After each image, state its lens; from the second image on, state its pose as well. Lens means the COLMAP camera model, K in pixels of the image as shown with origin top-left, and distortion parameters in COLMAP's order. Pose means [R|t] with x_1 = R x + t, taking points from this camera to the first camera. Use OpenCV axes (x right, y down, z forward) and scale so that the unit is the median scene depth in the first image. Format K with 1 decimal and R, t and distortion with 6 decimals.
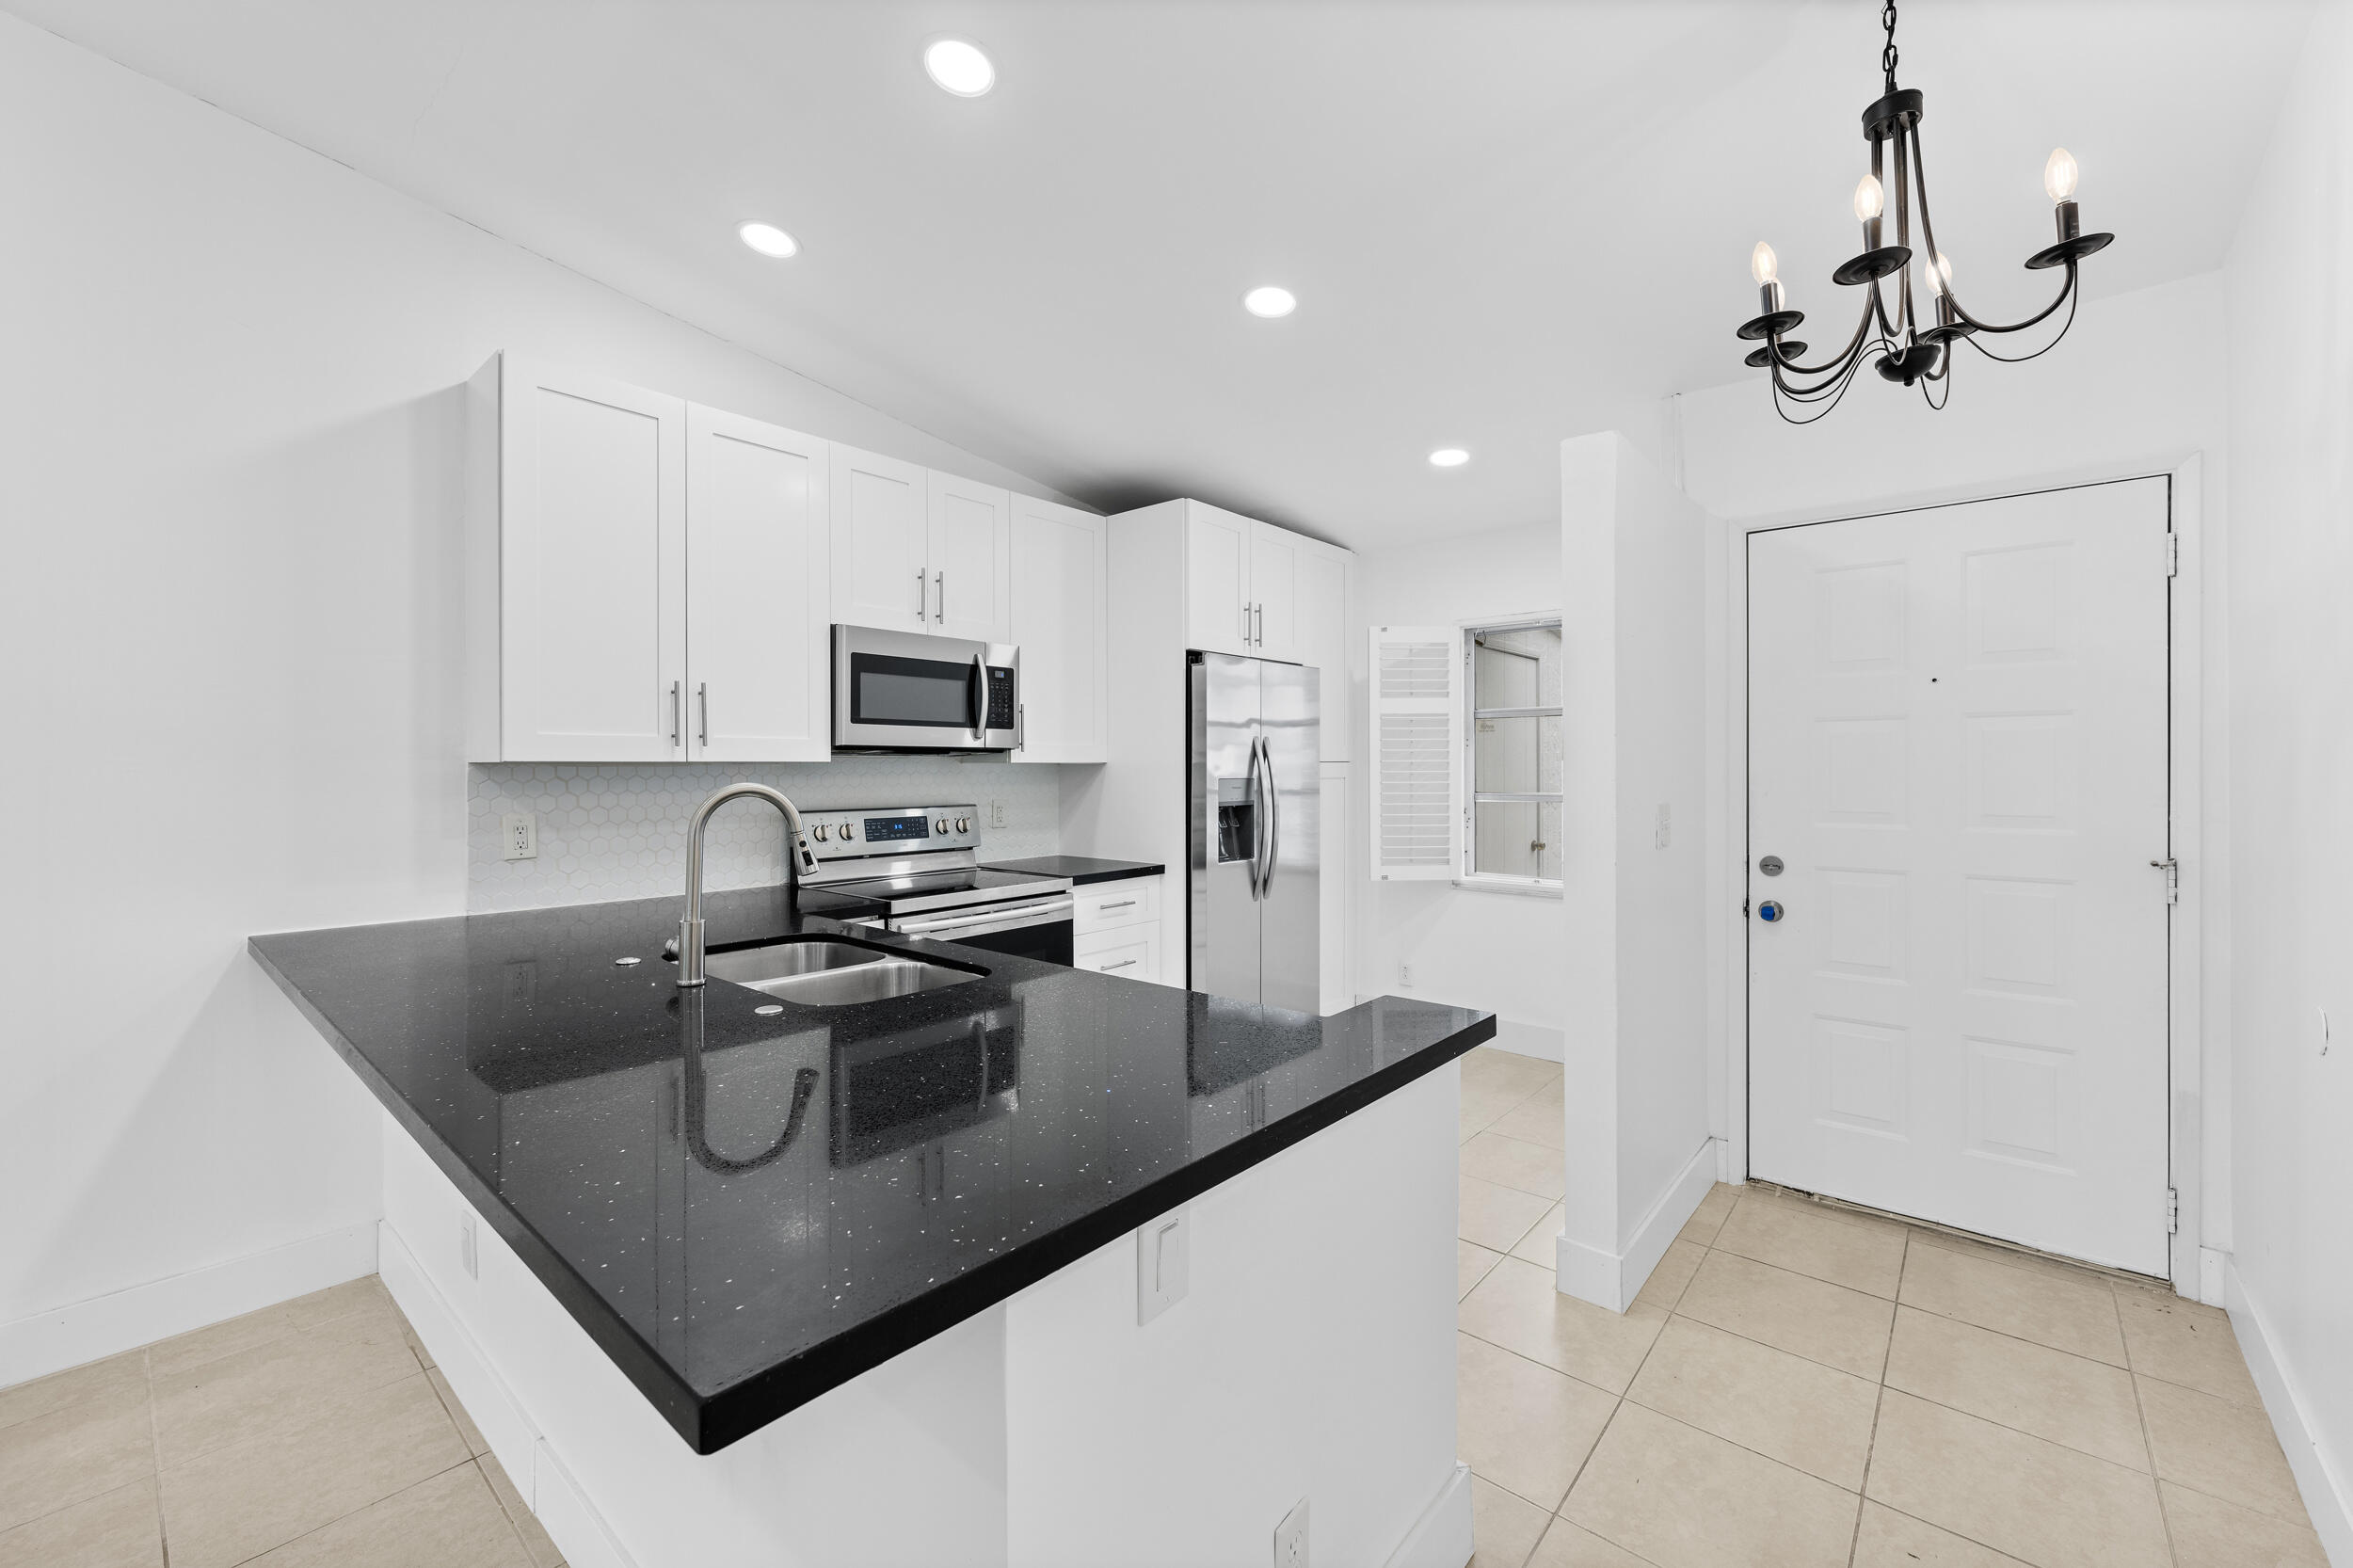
lens RADIAL K [[947.3, 0, 1161.1], [0, 947.3, 772.2], [0, 0, 1]] dist [-0.004019, 0.000461]
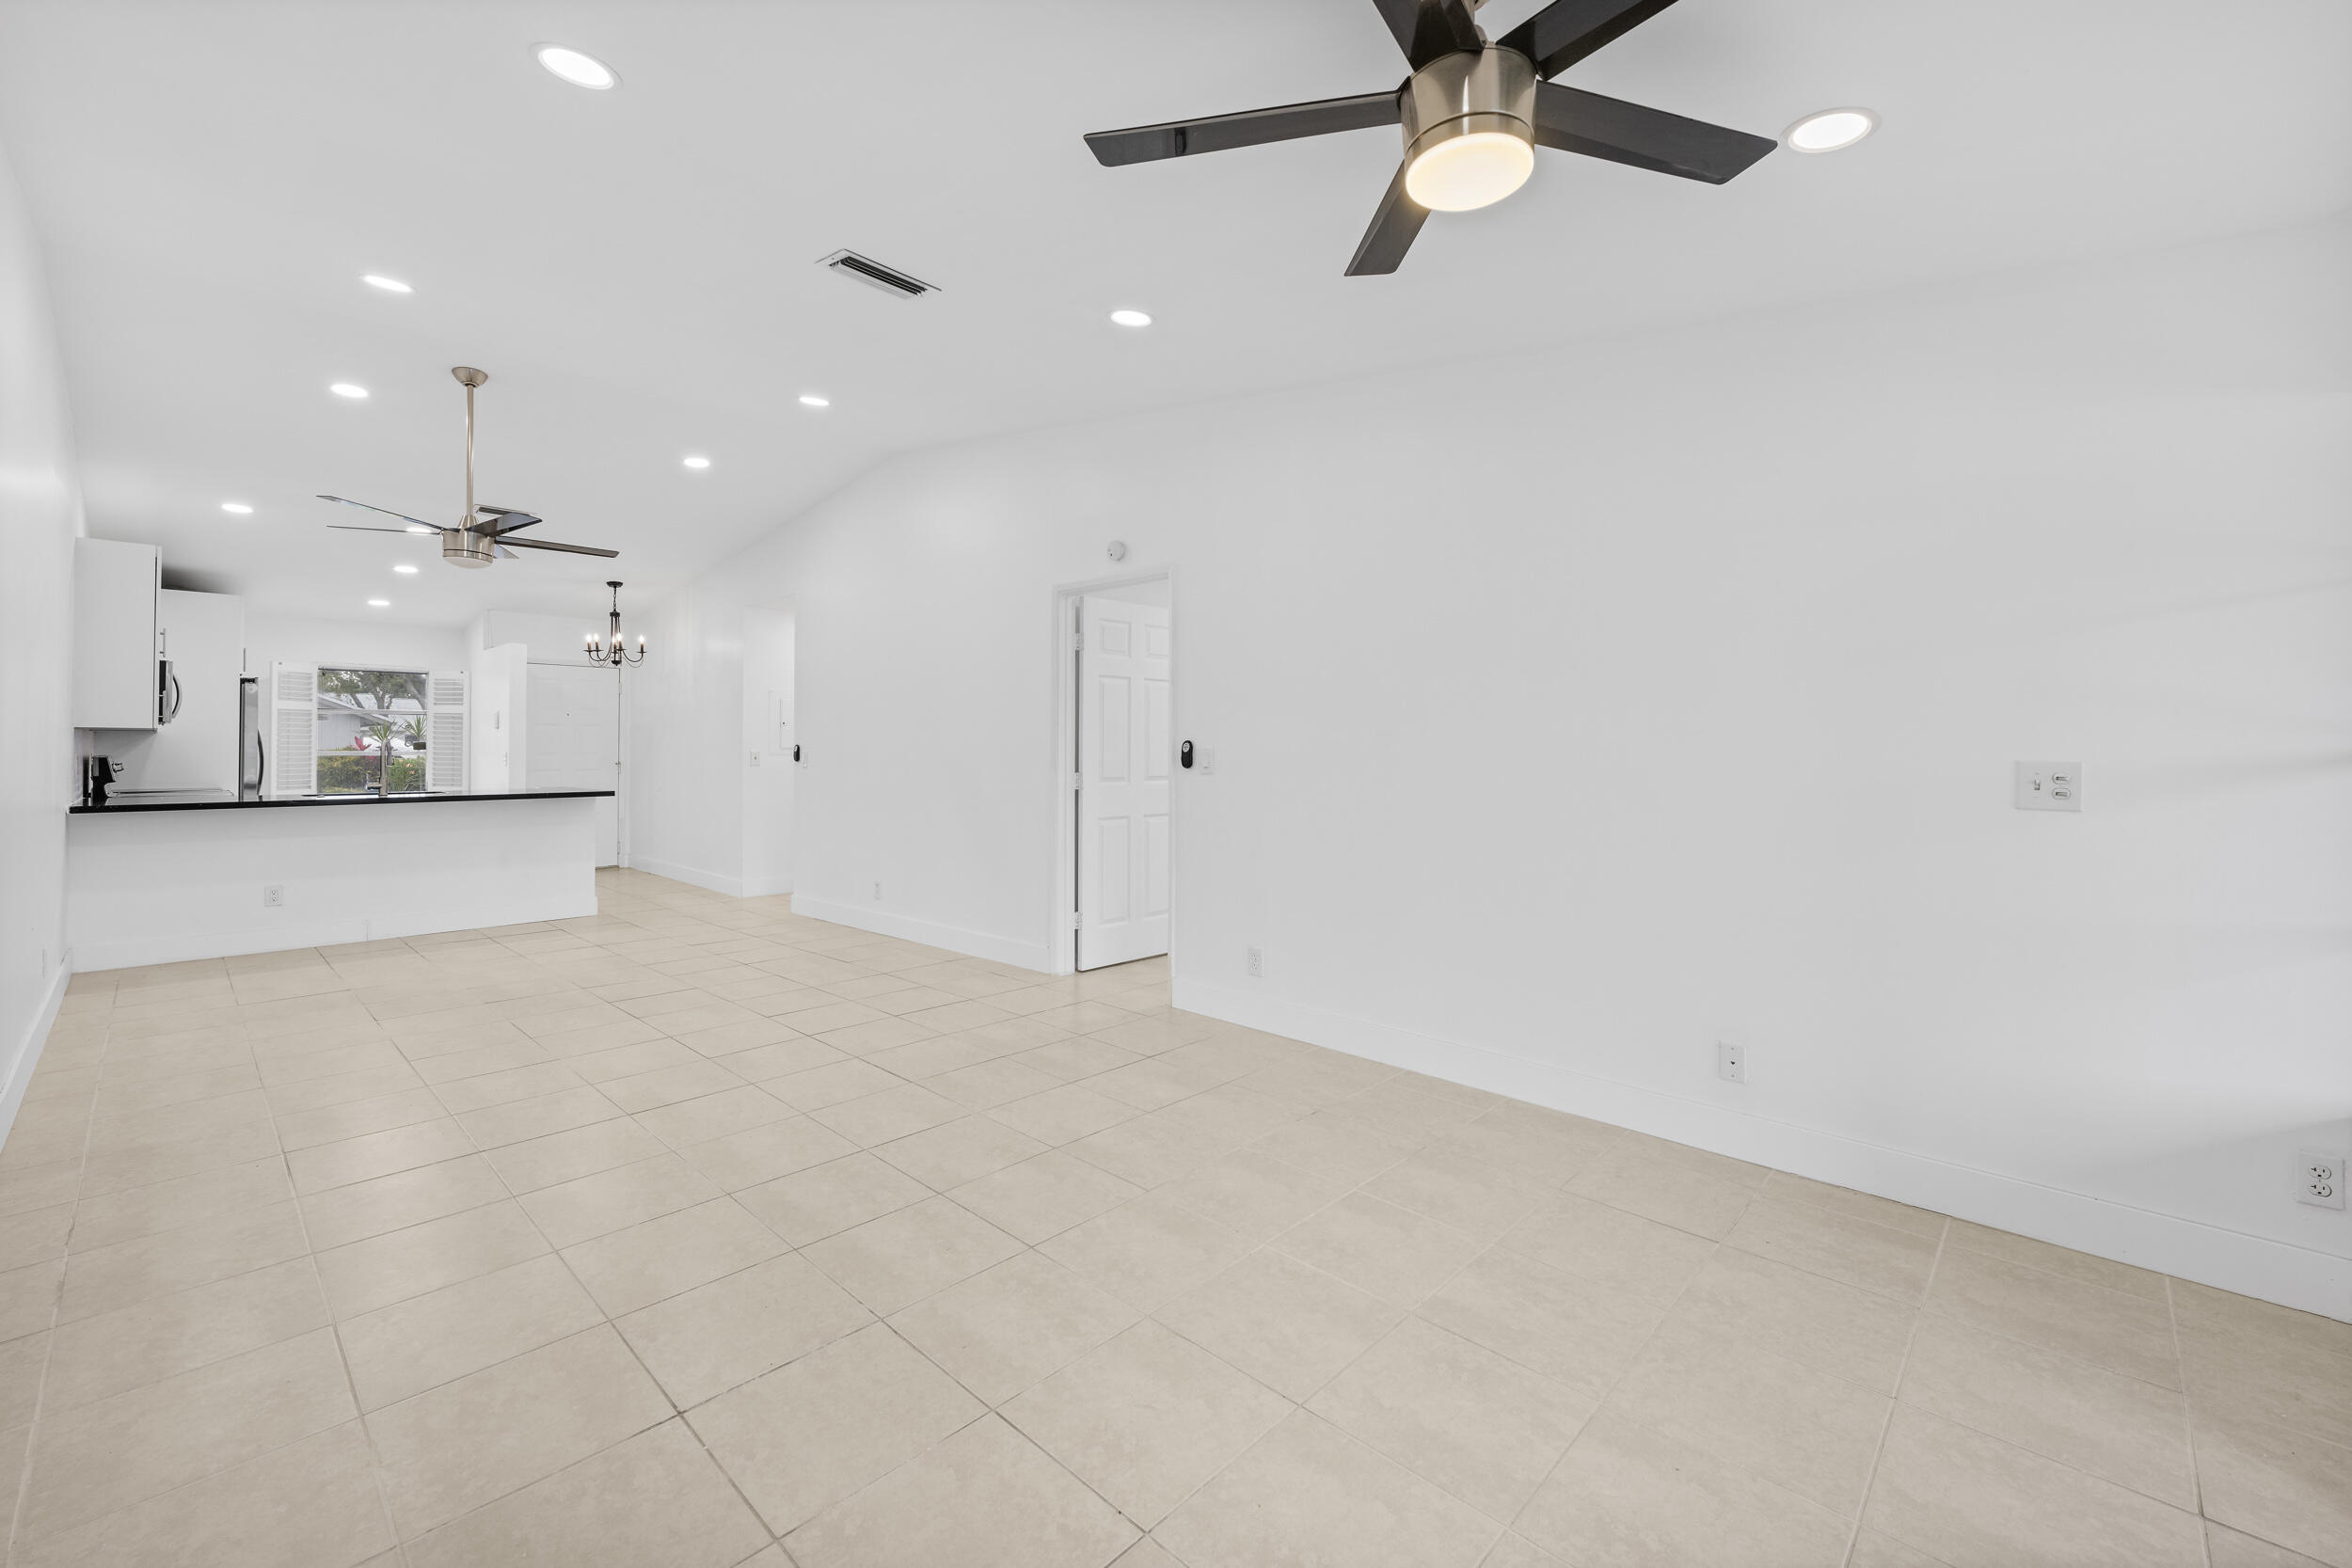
lens RADIAL K [[946.8, 0, 1186.8], [0, 946.8, 759.7], [0, 0, 1]] dist [-0.004019, 0.000461]
pose [[0.038065, -0.009085, 0.999234, -2.253527], [0.004792, 0.999949, 0.008909, 0.044180], [-0.999264, 0.004450, 0.038106, -1.230203]]
